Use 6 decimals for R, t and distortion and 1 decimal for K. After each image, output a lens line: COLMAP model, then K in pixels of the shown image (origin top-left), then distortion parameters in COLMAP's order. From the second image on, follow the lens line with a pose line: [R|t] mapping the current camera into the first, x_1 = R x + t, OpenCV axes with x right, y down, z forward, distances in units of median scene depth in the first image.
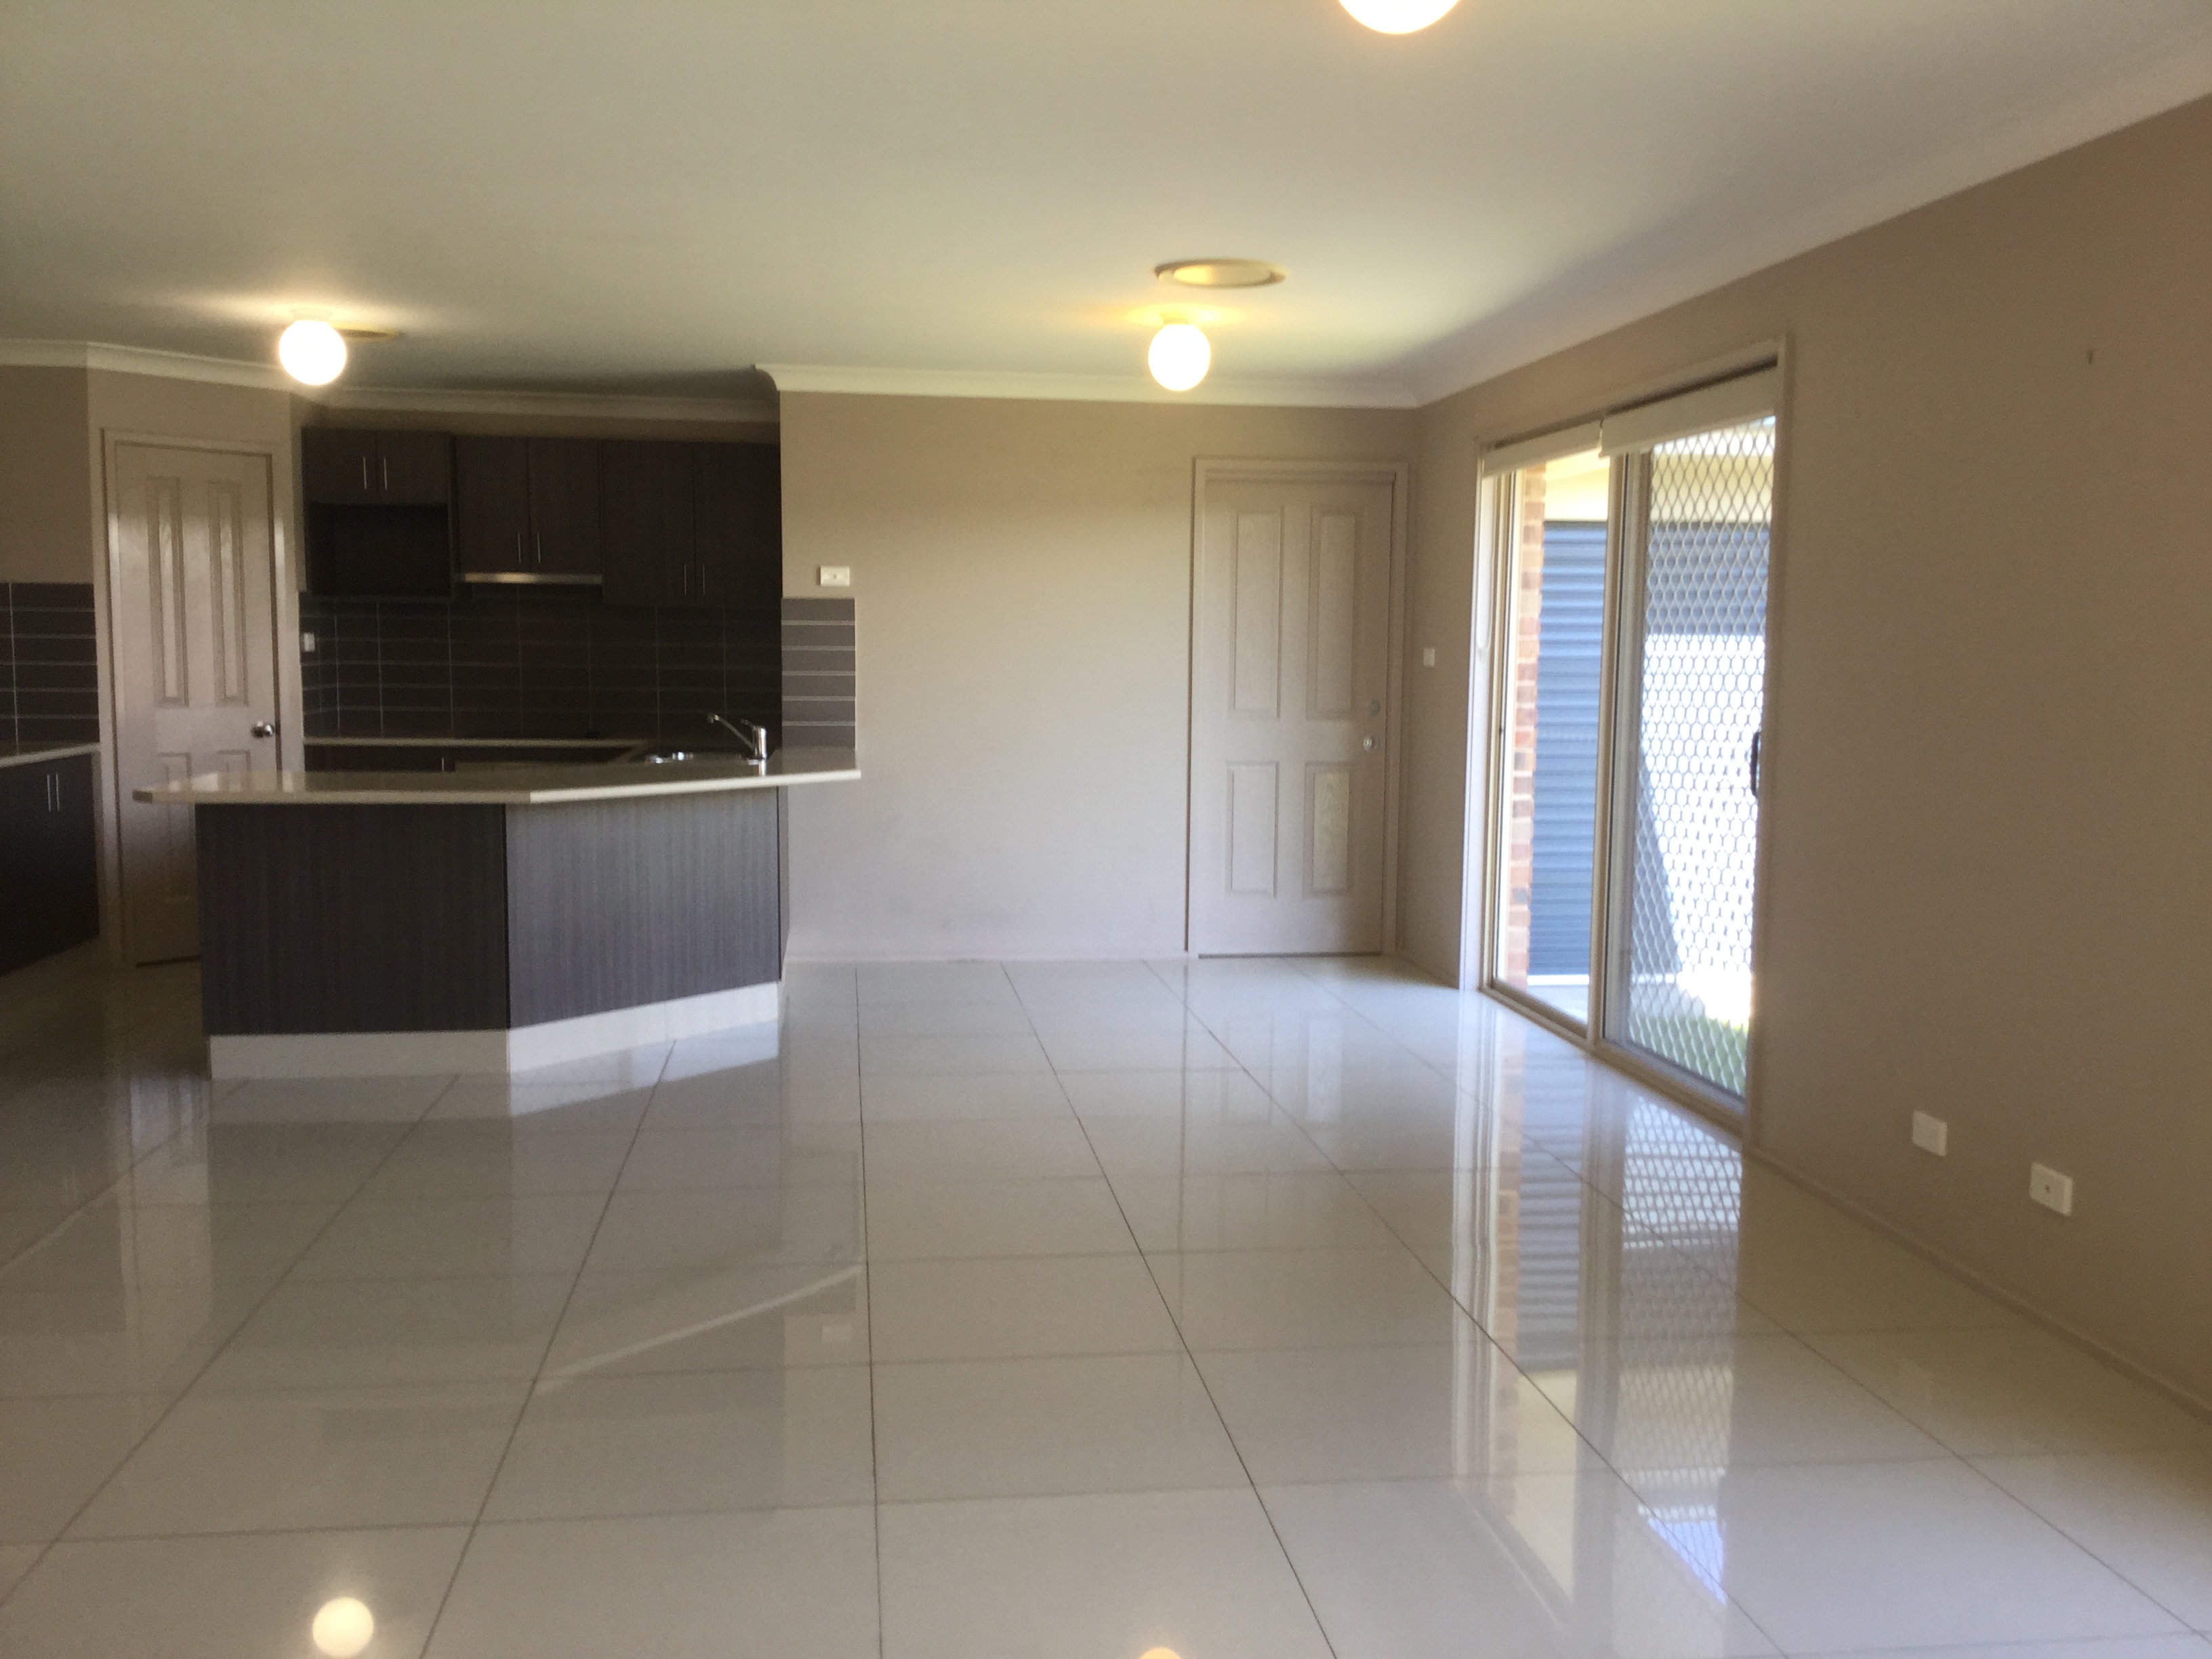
lens RADIAL K [[1972.2, 0, 1111.6], [0, 1972.2, 830.4], [0, 0, 1]] dist [0.022426, -0.016542]
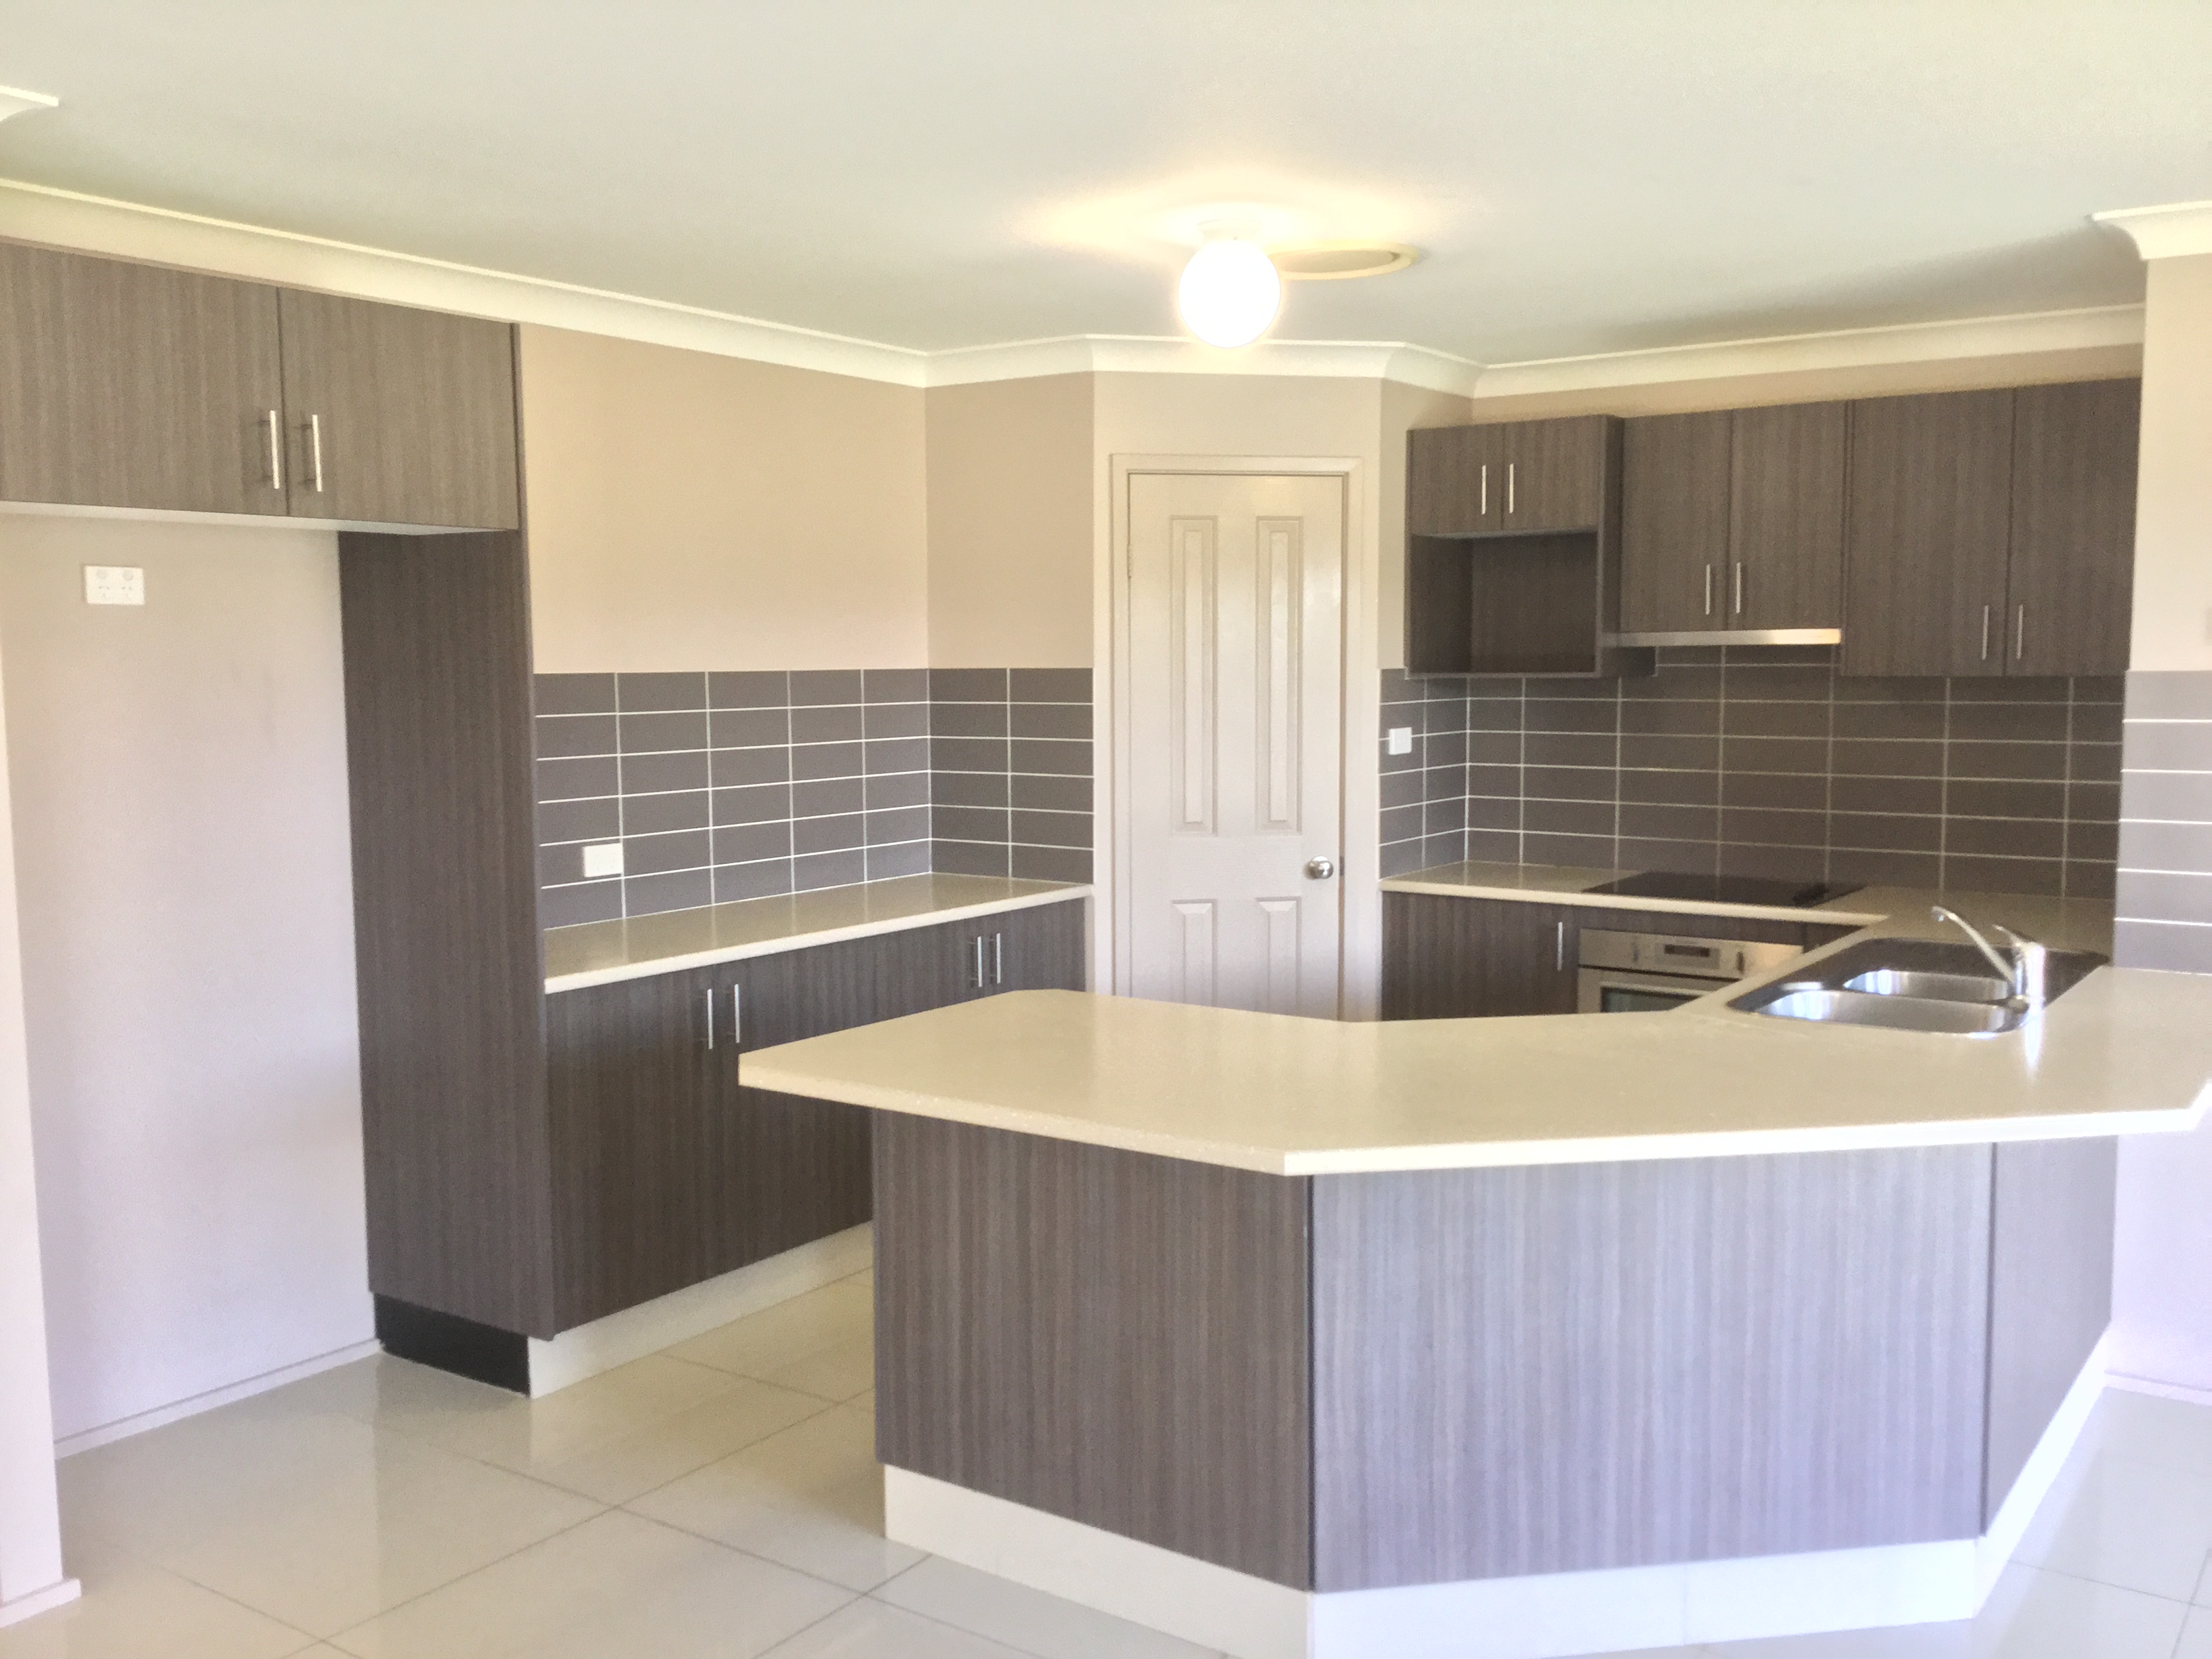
lens RADIAL K [[1972.2, 0, 1107.8], [0, 1972.2, 849.6], [0, 0, 1]] dist [0.022426, -0.016542]
pose [[0.742559, 0.046763, -0.668146, -0.018145], [-0.052674, 0.998547, 0.011347, -0.061583], [0.667706, 0.026768, 0.743944, 0.432079]]
